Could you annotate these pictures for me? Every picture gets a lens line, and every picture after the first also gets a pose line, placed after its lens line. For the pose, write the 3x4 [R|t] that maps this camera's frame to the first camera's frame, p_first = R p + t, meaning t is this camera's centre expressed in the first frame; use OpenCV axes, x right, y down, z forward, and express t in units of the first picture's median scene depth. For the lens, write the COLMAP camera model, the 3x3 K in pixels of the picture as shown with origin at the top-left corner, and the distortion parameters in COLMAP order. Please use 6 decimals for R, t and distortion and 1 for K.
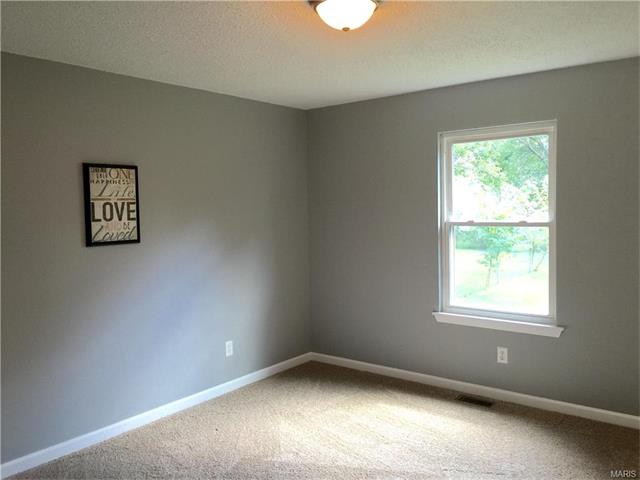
lens RADIAL K [[549.0, 0, 320.0], [0, 549.0, 240.0], [0, 0, 1]] dist [0.054609, -0.004031]
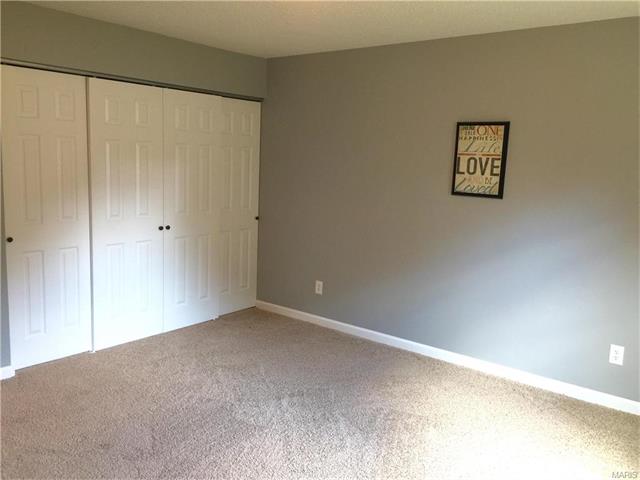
lens RADIAL K [[549.0, 0, 320.0], [0, 549.0, 240.0], [0, 0, 1]] dist [0.054609, -0.004031]
pose [[-0.007689, 0.170255, -0.985370, 0.721637], [-0.105916, 0.979717, 0.170104, -0.061043], [0.994345, 0.105675, 0.010500, 0.699063]]
